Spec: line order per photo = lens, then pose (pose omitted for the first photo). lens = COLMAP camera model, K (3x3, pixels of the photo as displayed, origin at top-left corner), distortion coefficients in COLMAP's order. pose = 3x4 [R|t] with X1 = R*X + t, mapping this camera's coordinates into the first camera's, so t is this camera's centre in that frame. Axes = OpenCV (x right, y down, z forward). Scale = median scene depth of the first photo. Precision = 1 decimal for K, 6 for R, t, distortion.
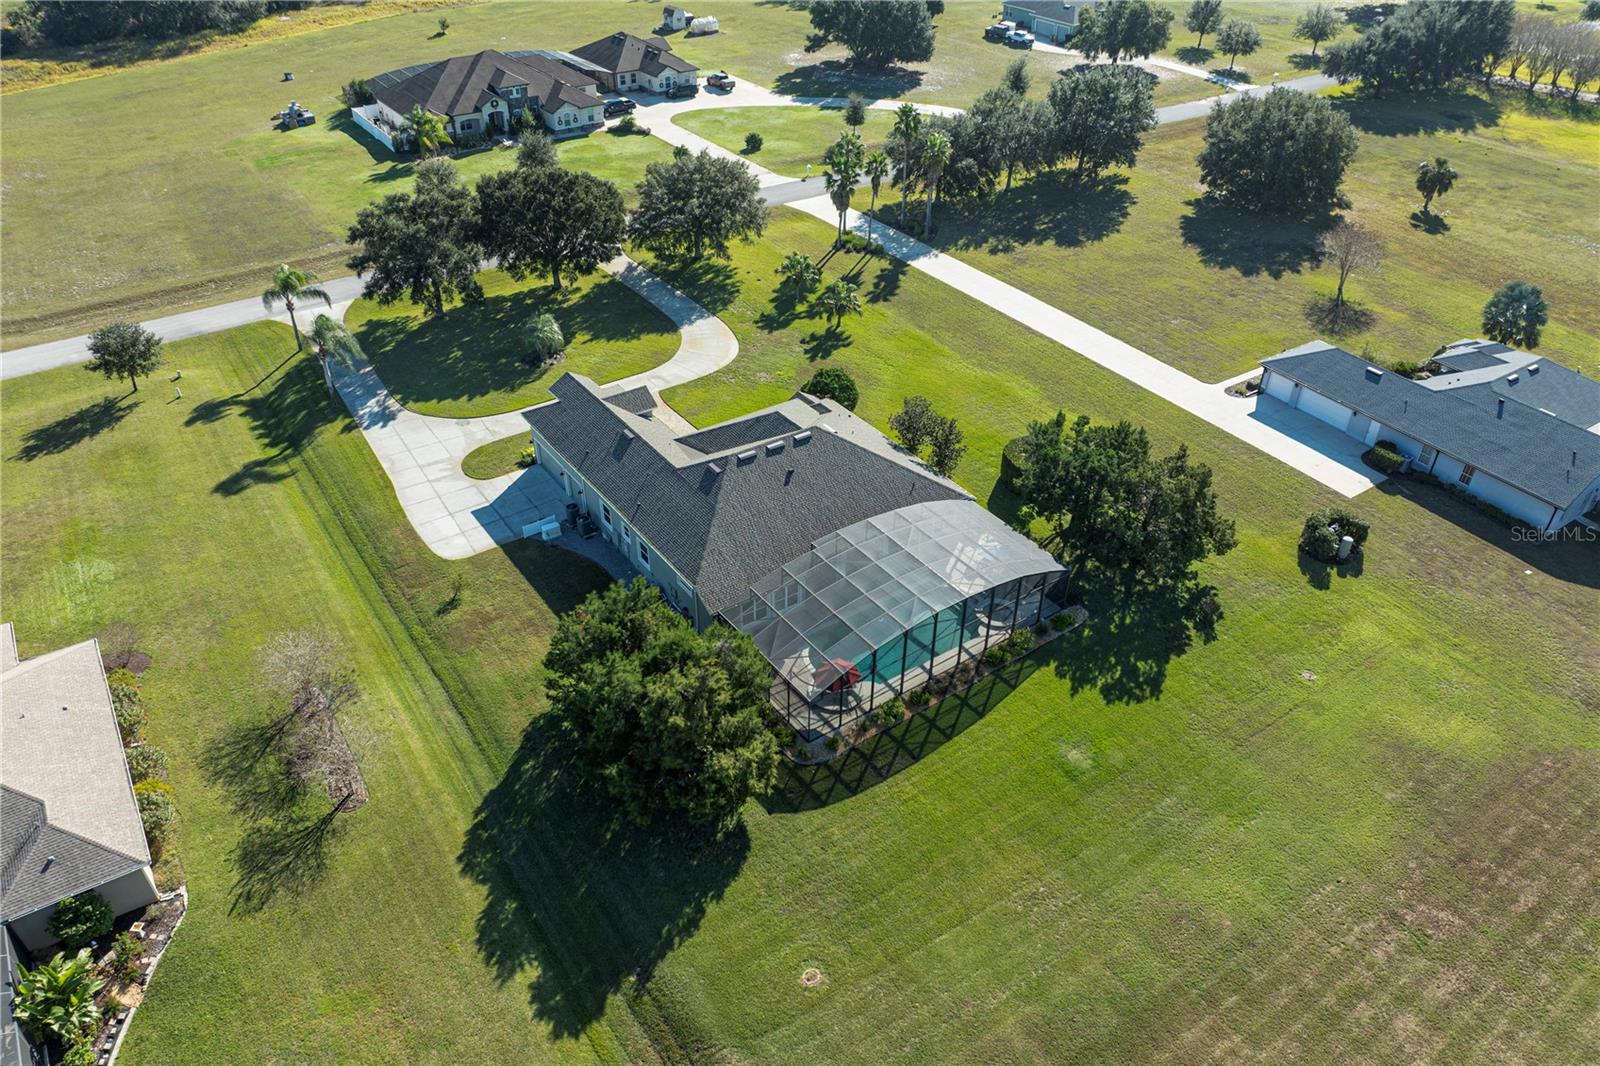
lens RADIAL K [[1160.3, 0, 798.4], [0, 1160.3, 535.9], [0, 0, 1]] dist [-0.036997, 0.008637]
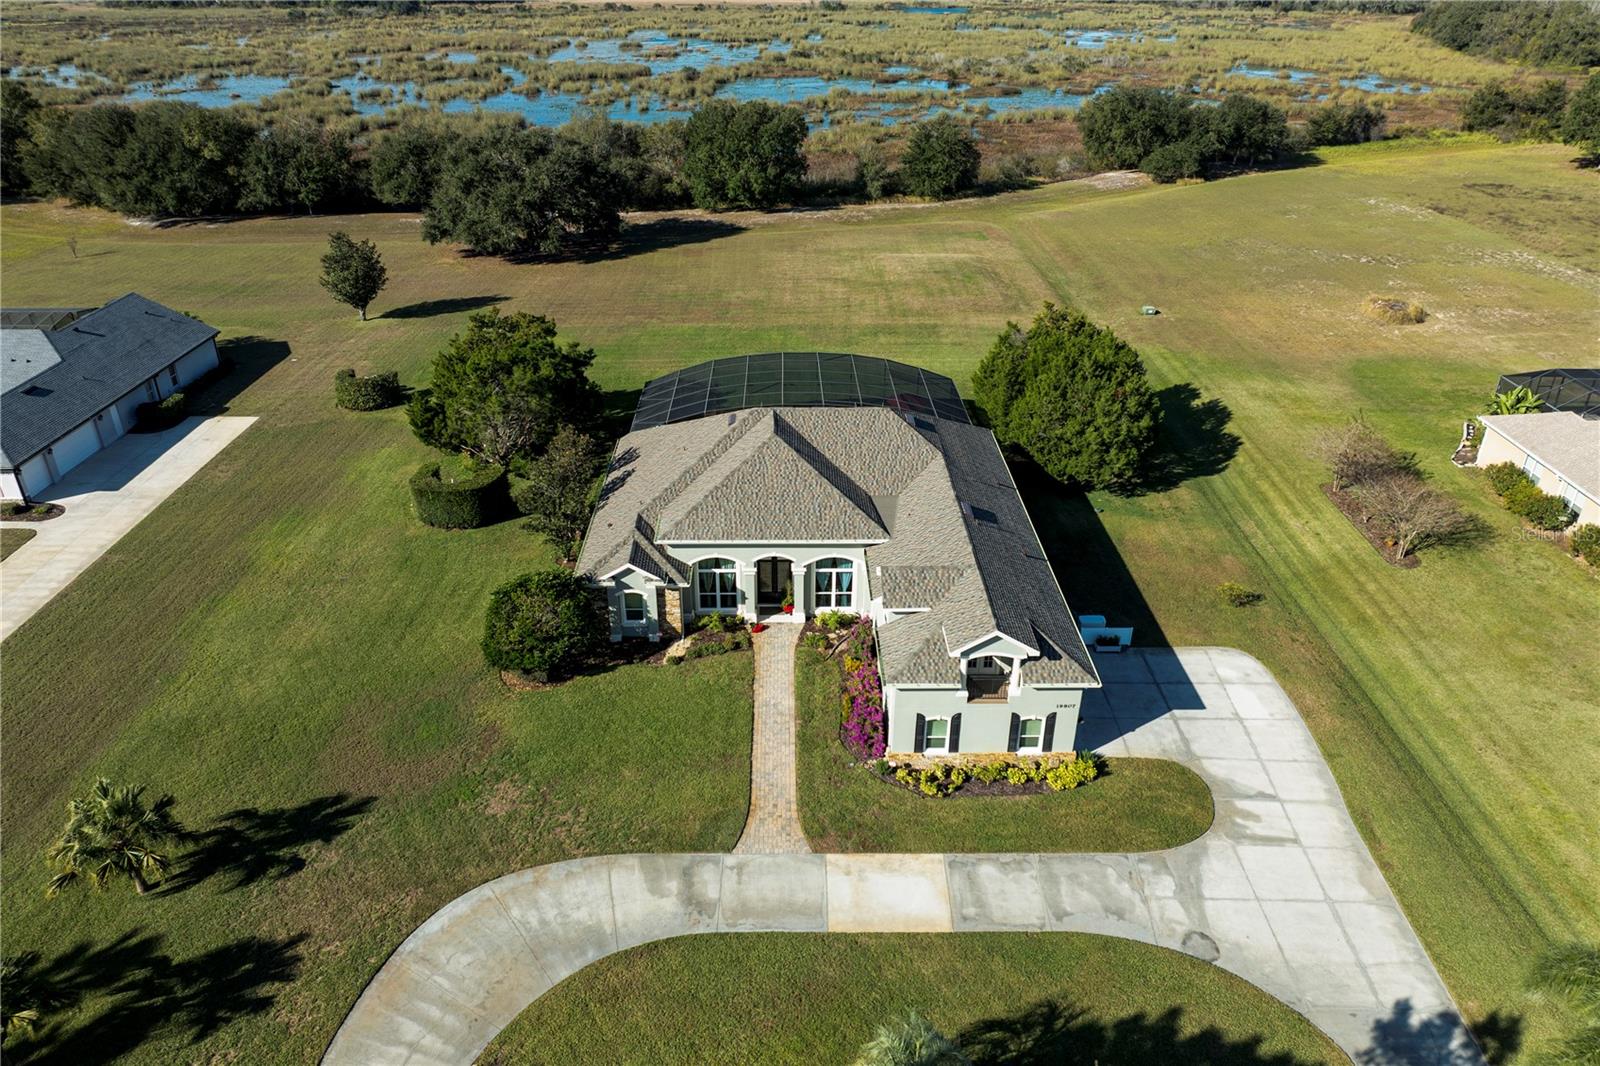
lens RADIAL K [[1132.6, 0, 808.4], [0, 1132.6, 574.4], [0, 0, 1]] dist [-0.045569, 0.011738]
pose [[-0.836196, -0.275761, 0.474059, -0.332511], [0.309141, 0.476977, 0.822755, -0.537463], [-0.452999, 0.834535, -0.313597, 1.098516]]
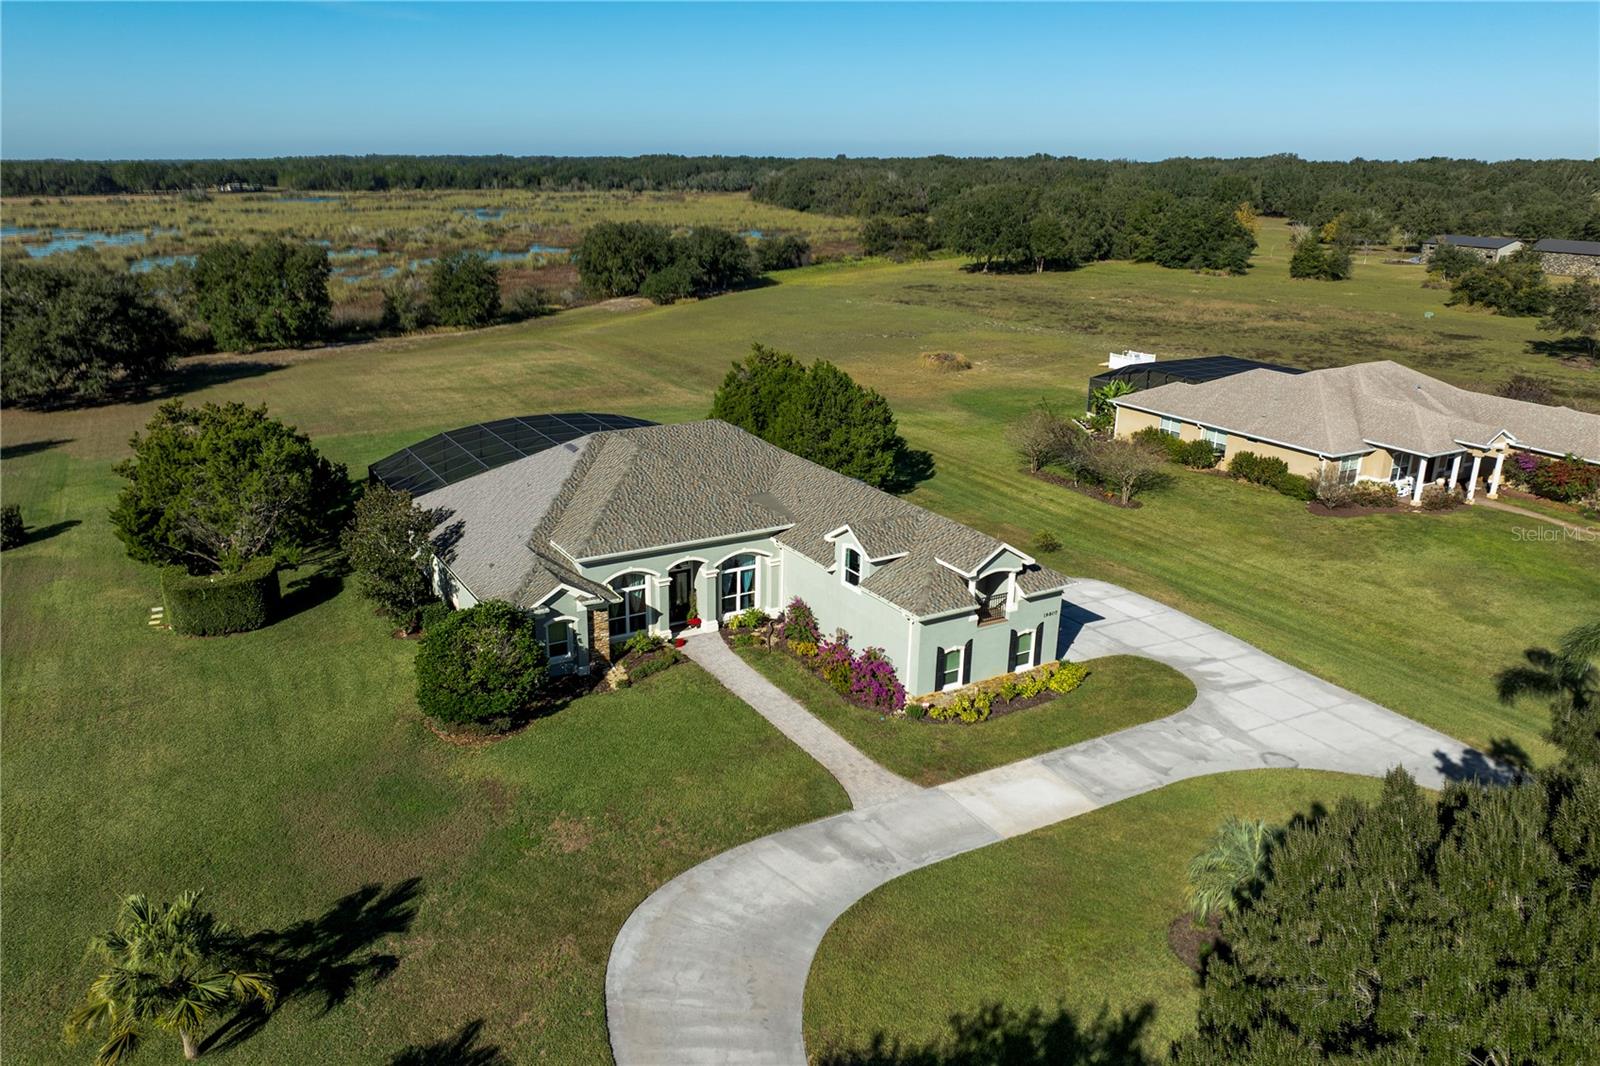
lens RADIAL K [[1160.3, 0, 754.1], [0, 1160.3, 533.5], [0, 0, 1]] dist [-0.036997, 0.008637]
pose [[-0.995575, -0.038748, 0.085611, -0.124984], [0.045403, 0.599294, 0.799241, -0.527852], [-0.082275, 0.799591, -0.594883, 1.236021]]
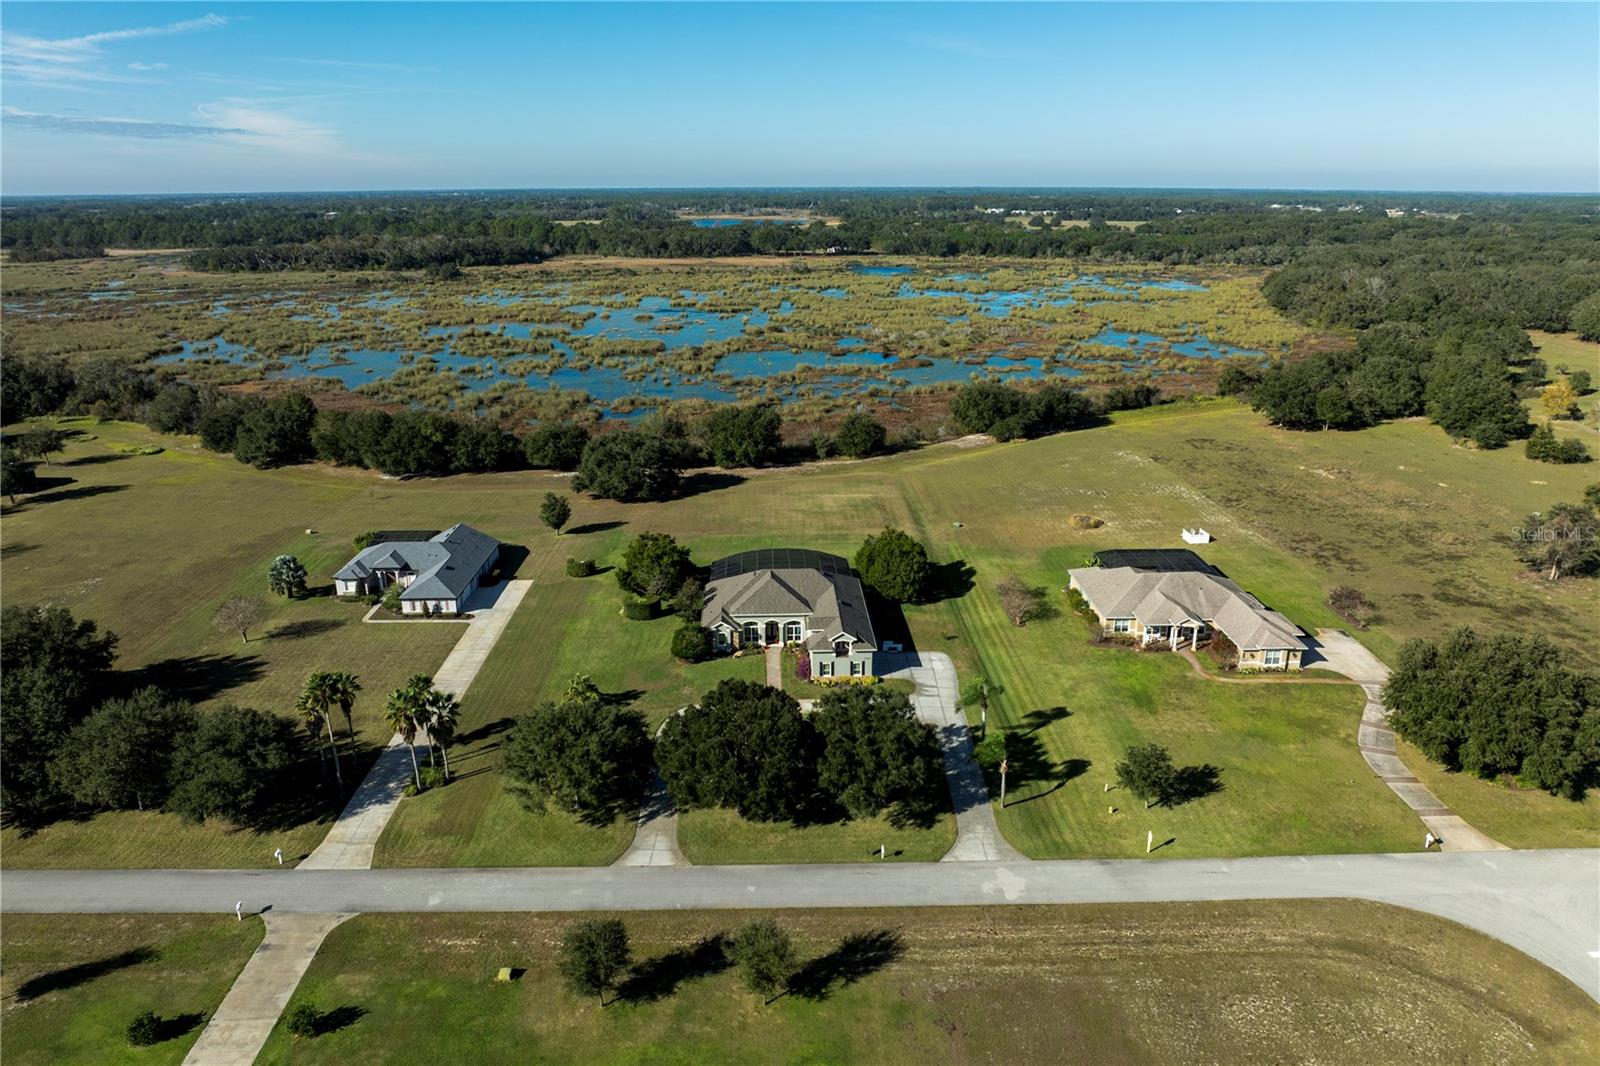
lens RADIAL K [[1132.6, 0, 804.1], [0, 1132.6, 544.7], [0, 0, 1]] dist [-0.045569, 0.011738]
pose [[-0.847435, -0.165027, 0.504600, -0.862769], [0.305576, 0.625616, 0.717794, -1.264433], [-0.434141, 0.762477, -0.479740, 1.577307]]
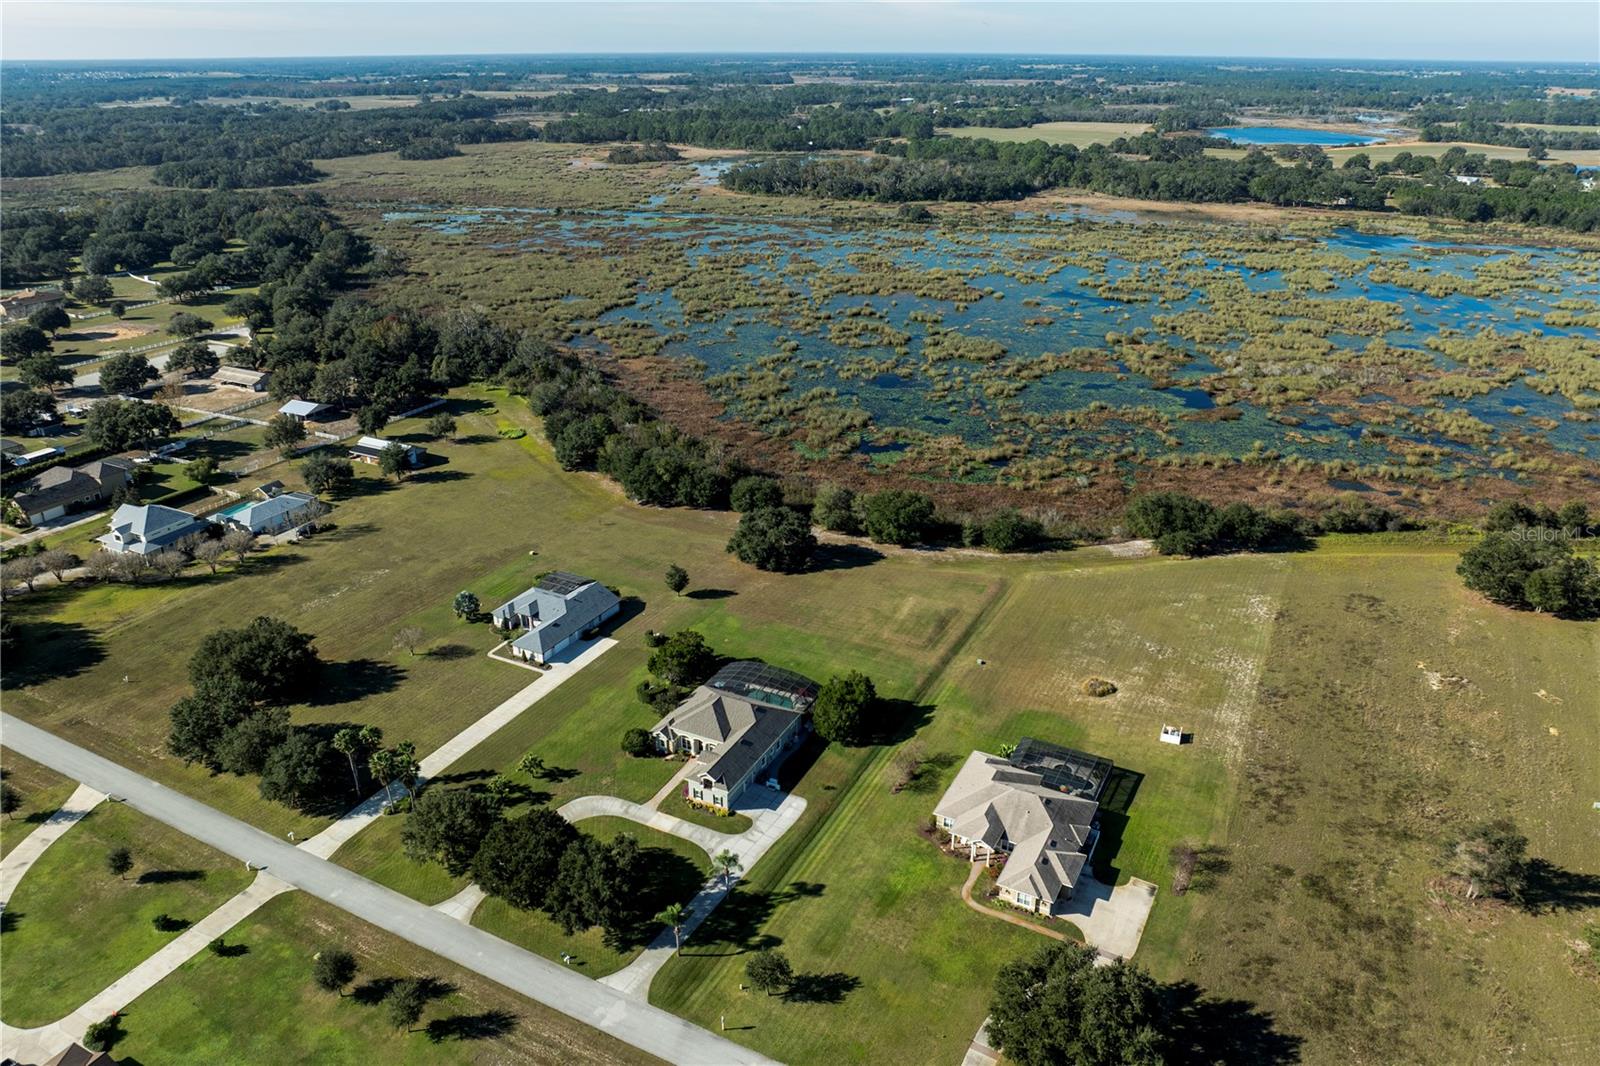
lens RADIAL K [[1132.6, 0, 798.2], [0, 1132.6, 517.0], [0, 0, 1]] dist [-0.045569, 0.011738]
pose [[-0.483985, -0.342039, 0.805461, -1.673252], [0.504701, 0.642825, 0.576240, -1.450147], [-0.714867, 0.685409, -0.138490, 0.796271]]
